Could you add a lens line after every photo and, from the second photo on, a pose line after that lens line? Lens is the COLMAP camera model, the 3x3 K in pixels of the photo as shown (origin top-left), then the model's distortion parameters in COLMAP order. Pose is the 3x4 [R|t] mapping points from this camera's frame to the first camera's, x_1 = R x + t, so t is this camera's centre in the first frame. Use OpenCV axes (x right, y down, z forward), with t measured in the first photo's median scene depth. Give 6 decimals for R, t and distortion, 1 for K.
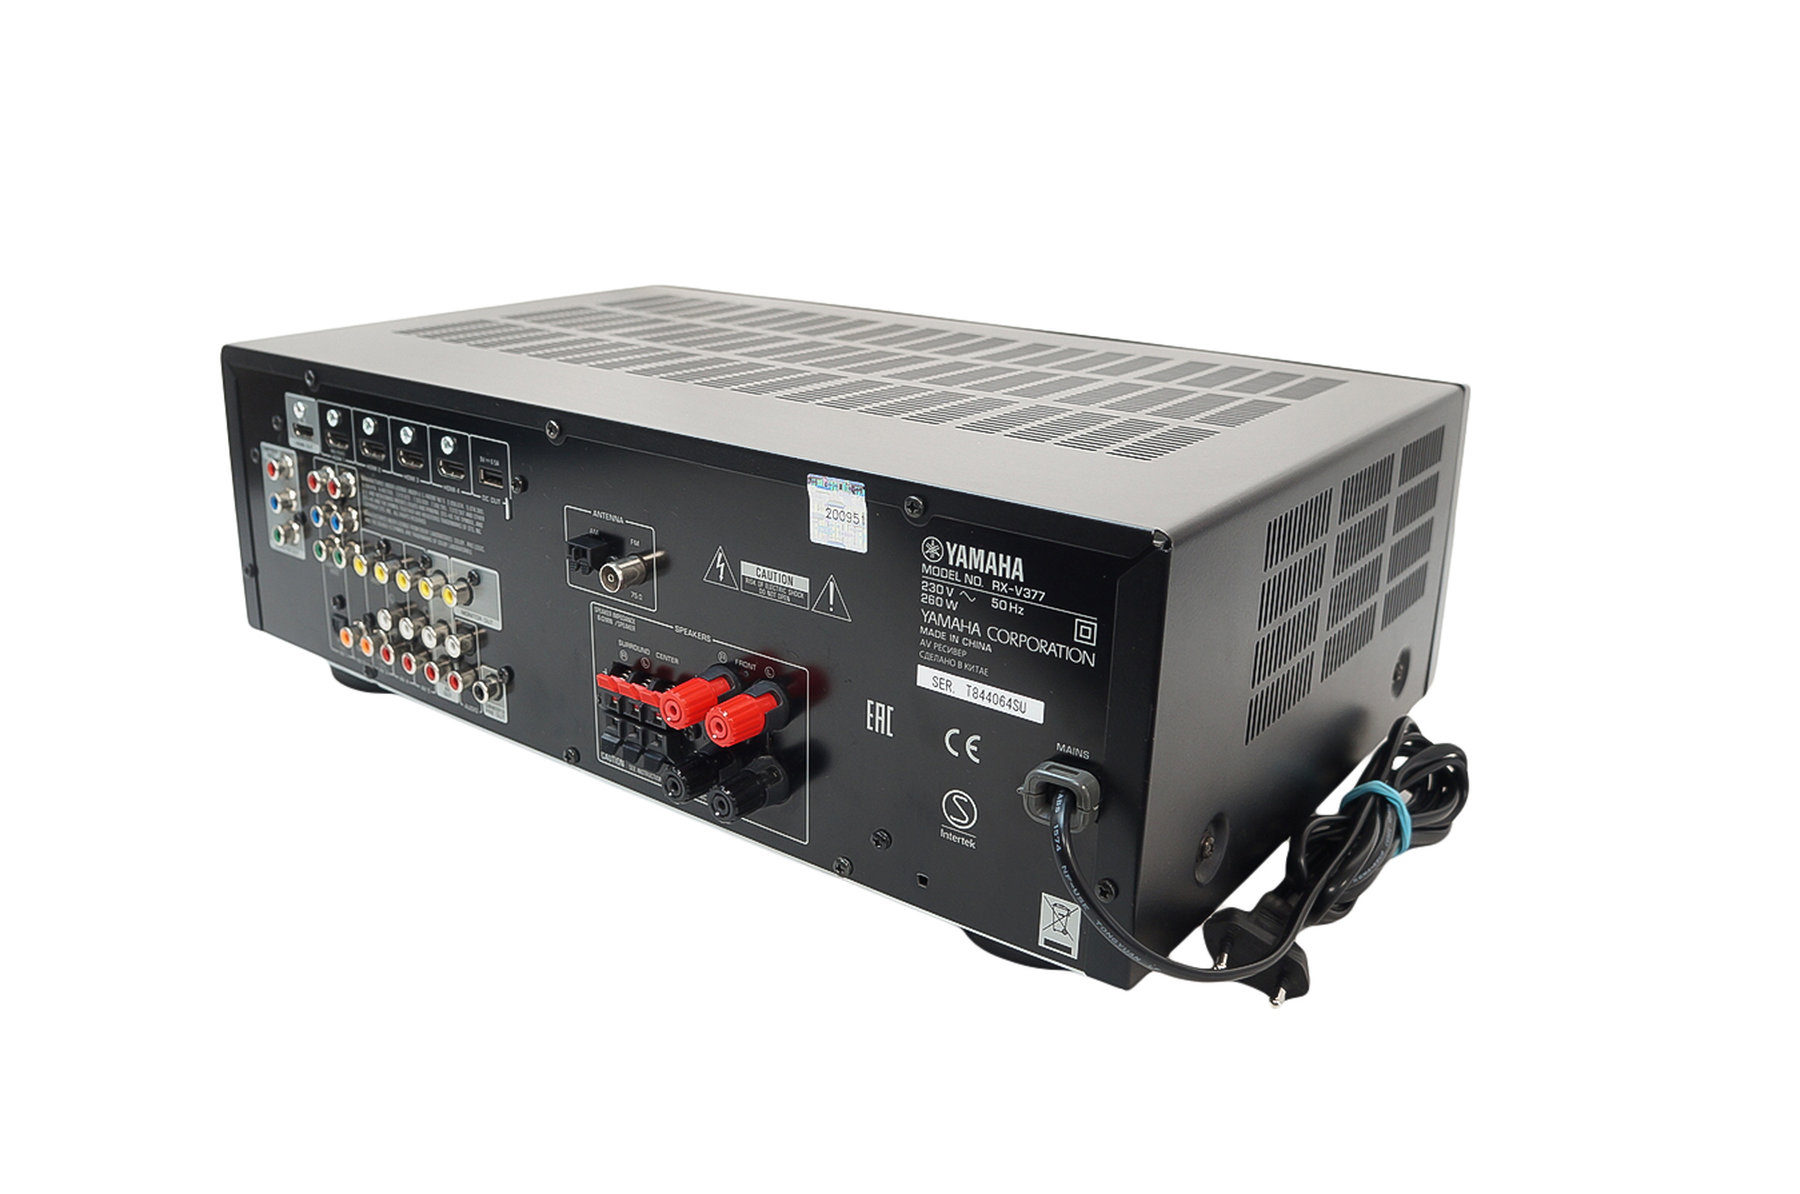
lens RADIAL K [[1446.6, 0, 899.0], [0, 1446.6, 571.6], [0, 0, 1]] dist [-0.170037, 0.082901]
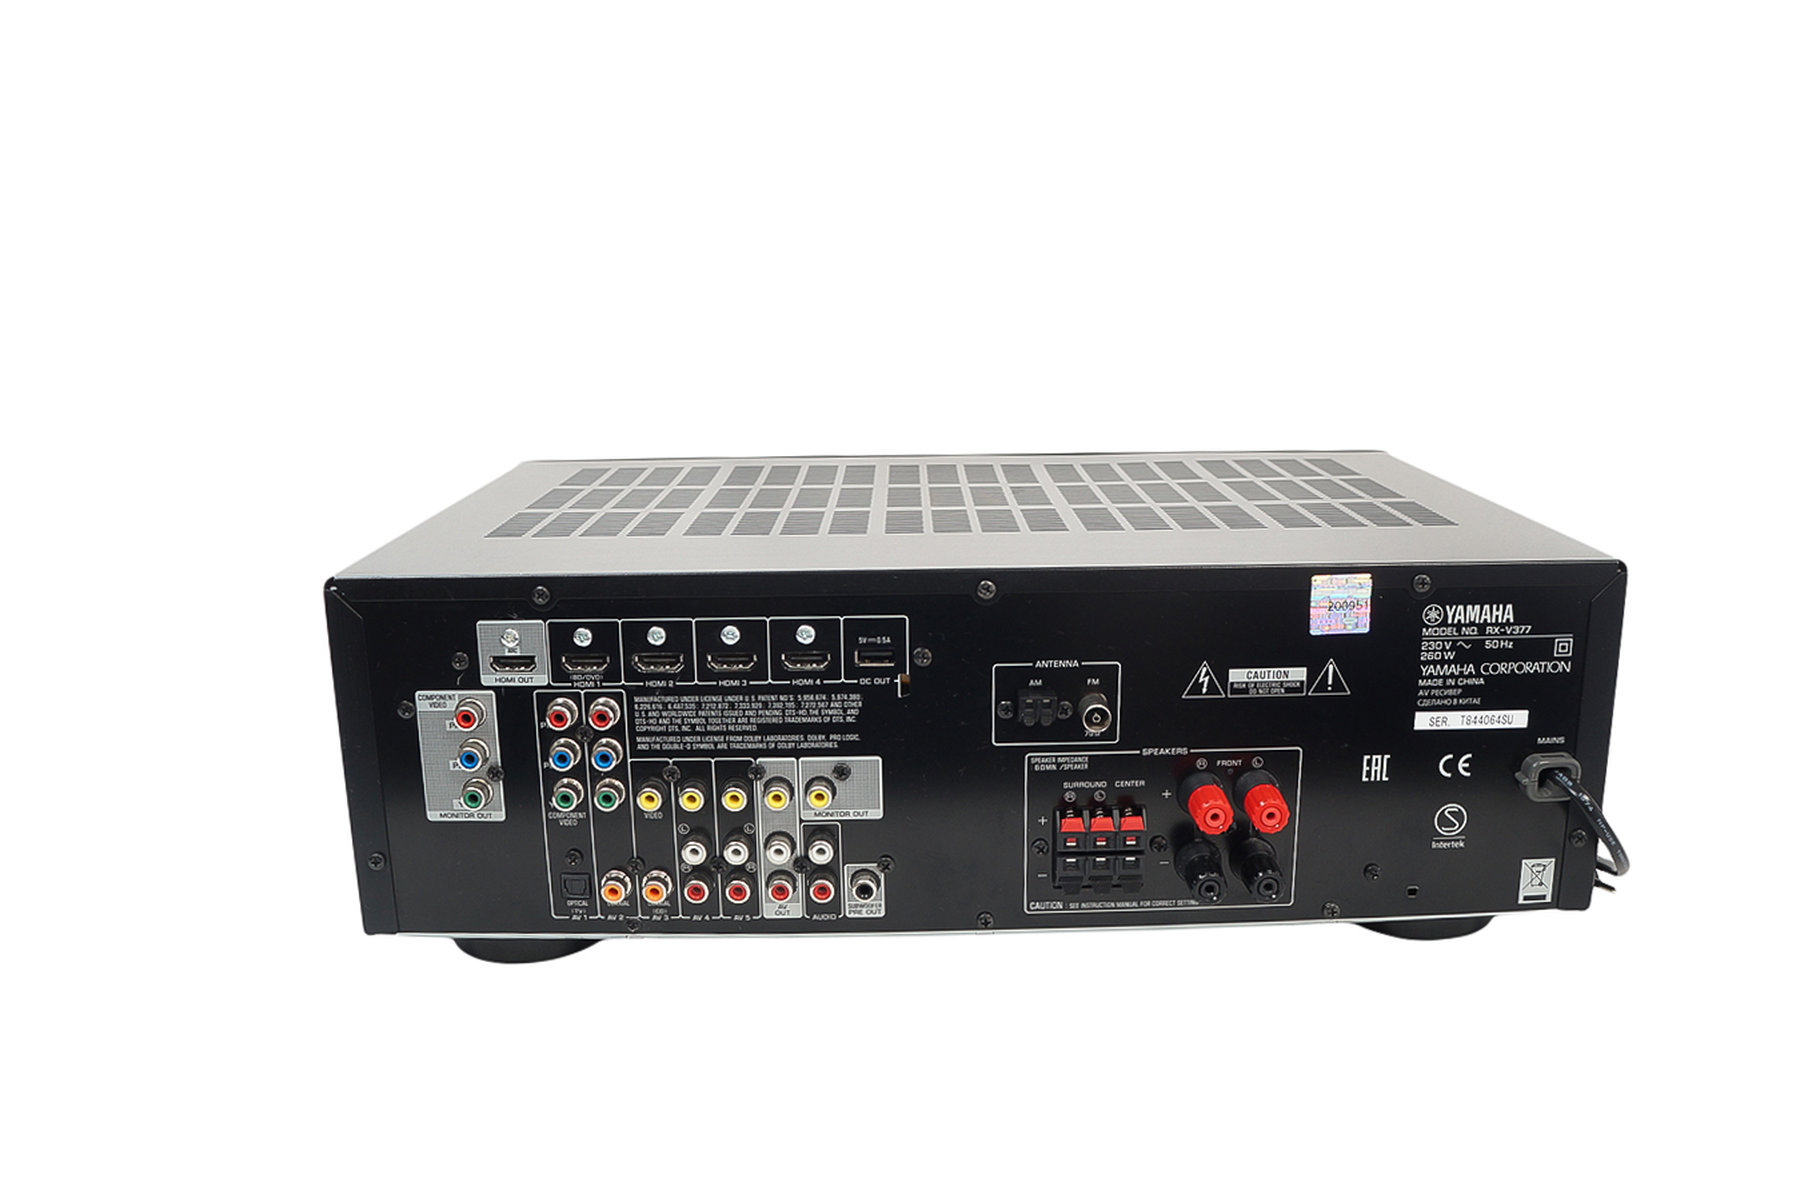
lens RADIAL K [[1446.6, 0, 899.0], [0, 1446.6, 571.6], [0, 0, 1]] dist [-0.170037, 0.082901]
pose [[0.793958, -0.160124, 0.586508, -1.014737], [0.214187, 0.976514, -0.023345, -0.117666], [-0.568995, 0.144158, 0.809607, 0.259279]]
